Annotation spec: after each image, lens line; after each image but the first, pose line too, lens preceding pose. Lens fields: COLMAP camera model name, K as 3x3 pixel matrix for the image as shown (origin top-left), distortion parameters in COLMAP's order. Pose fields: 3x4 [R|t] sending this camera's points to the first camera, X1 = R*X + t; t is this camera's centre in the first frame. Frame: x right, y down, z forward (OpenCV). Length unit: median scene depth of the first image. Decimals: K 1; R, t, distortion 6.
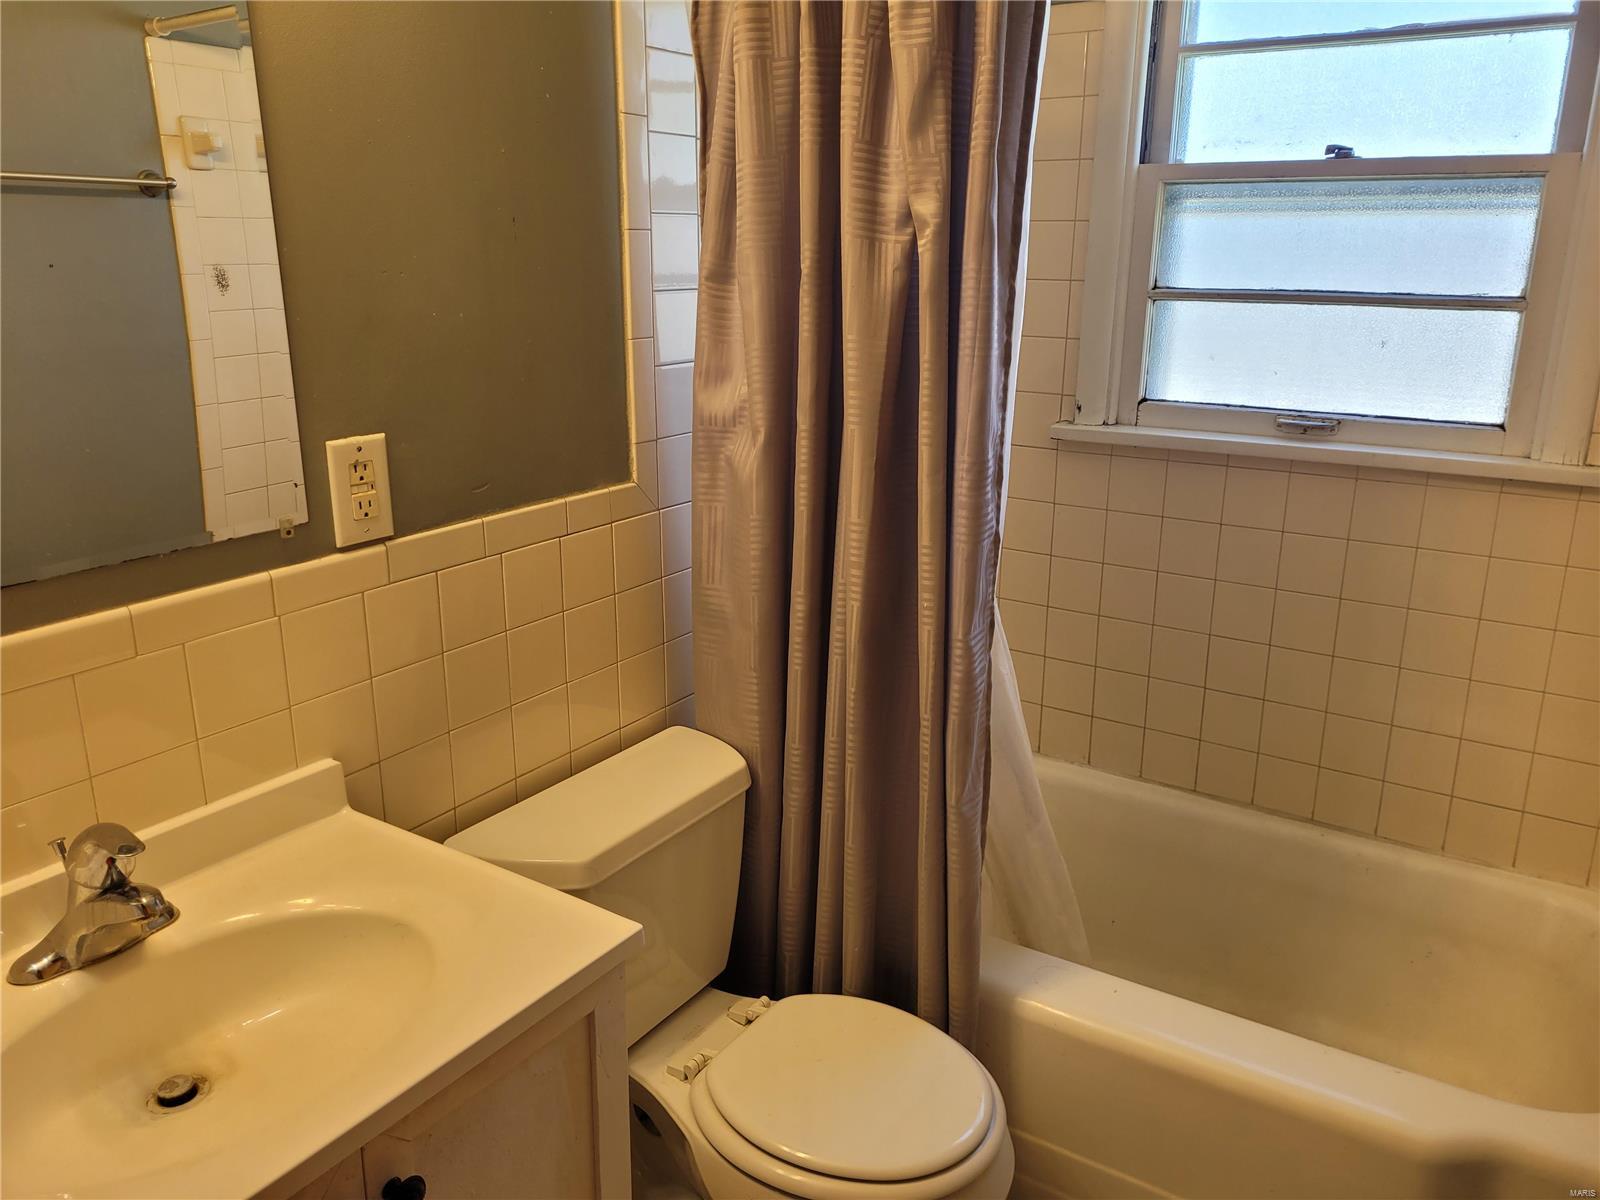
lens RADIAL K [[1207.8, 0, 811.7], [0, 1207.8, 583.5], [0, 0, 1]] dist [0.055507, -0.049852]
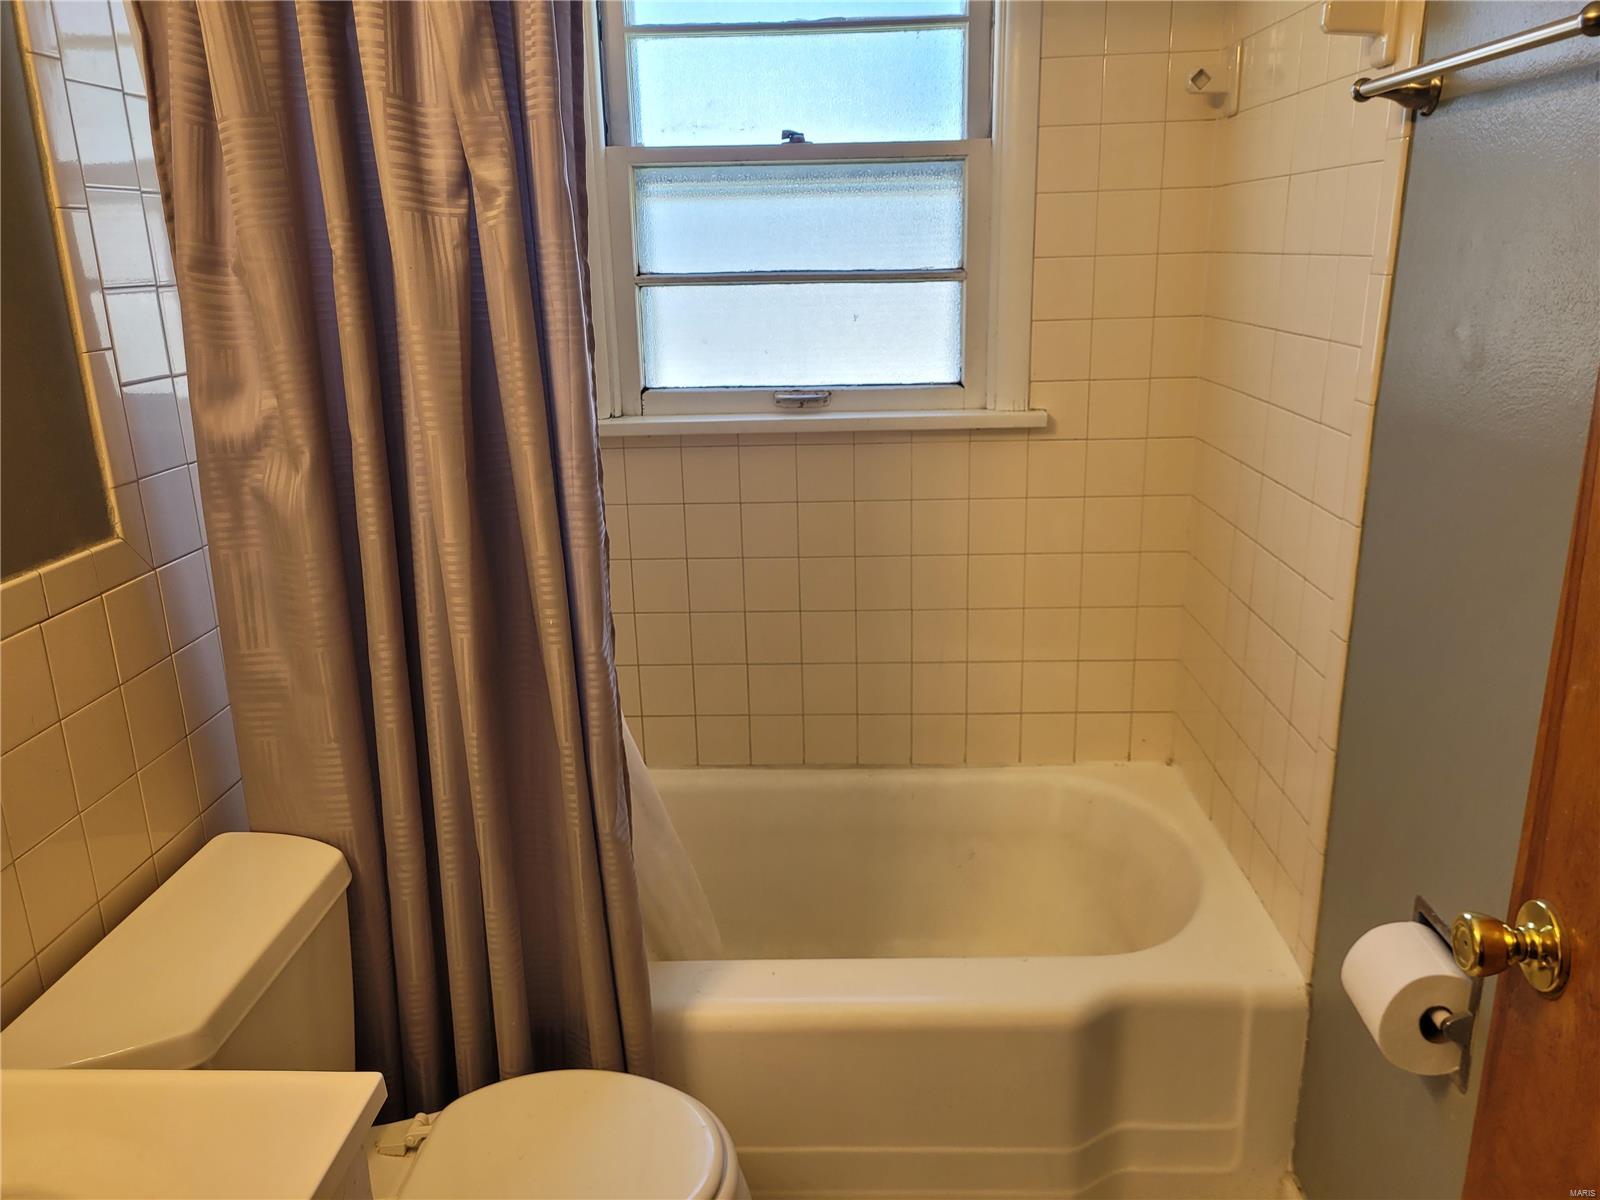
lens RADIAL K [[1207.8, 0, 801.2], [0, 1207.8, 606.8], [0, 0, 1]] dist [0.055507, -0.049852]
pose [[0.856964, -0.171190, 0.486113, -0.157063], [0.167905, 0.984498, 0.050704, -0.006821], [-0.487258, 0.038169, 0.872424, 0.108128]]
